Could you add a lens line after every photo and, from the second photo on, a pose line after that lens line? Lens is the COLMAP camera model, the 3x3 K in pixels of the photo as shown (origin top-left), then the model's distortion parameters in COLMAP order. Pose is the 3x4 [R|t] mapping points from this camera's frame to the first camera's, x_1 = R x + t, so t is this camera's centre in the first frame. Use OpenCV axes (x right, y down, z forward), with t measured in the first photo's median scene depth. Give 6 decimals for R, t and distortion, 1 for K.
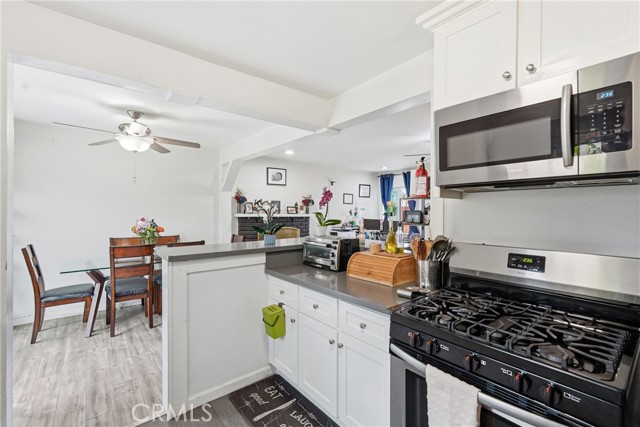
lens RADIAL K [[286.7, 0, 320.7], [0, 286.7, 210.8], [0, 0, 1]] dist [-0.004873, -0.000307]
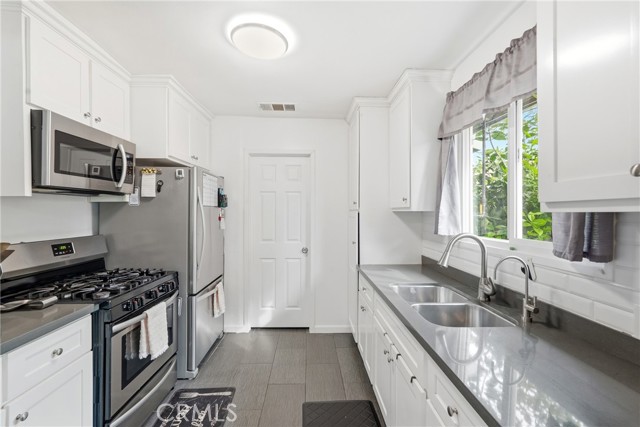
lens RADIAL K [[286.7, 0, 320.2], [0, 286.7, 213.0], [0, 0, 1]] dist [-0.004873, -0.000307]
pose [[-0.799194, -0.006840, 0.601034, -1.029369], [-0.006932, 0.999974, 0.002163, -0.000704], [-0.601033, -0.002438, -0.799221, 1.323630]]
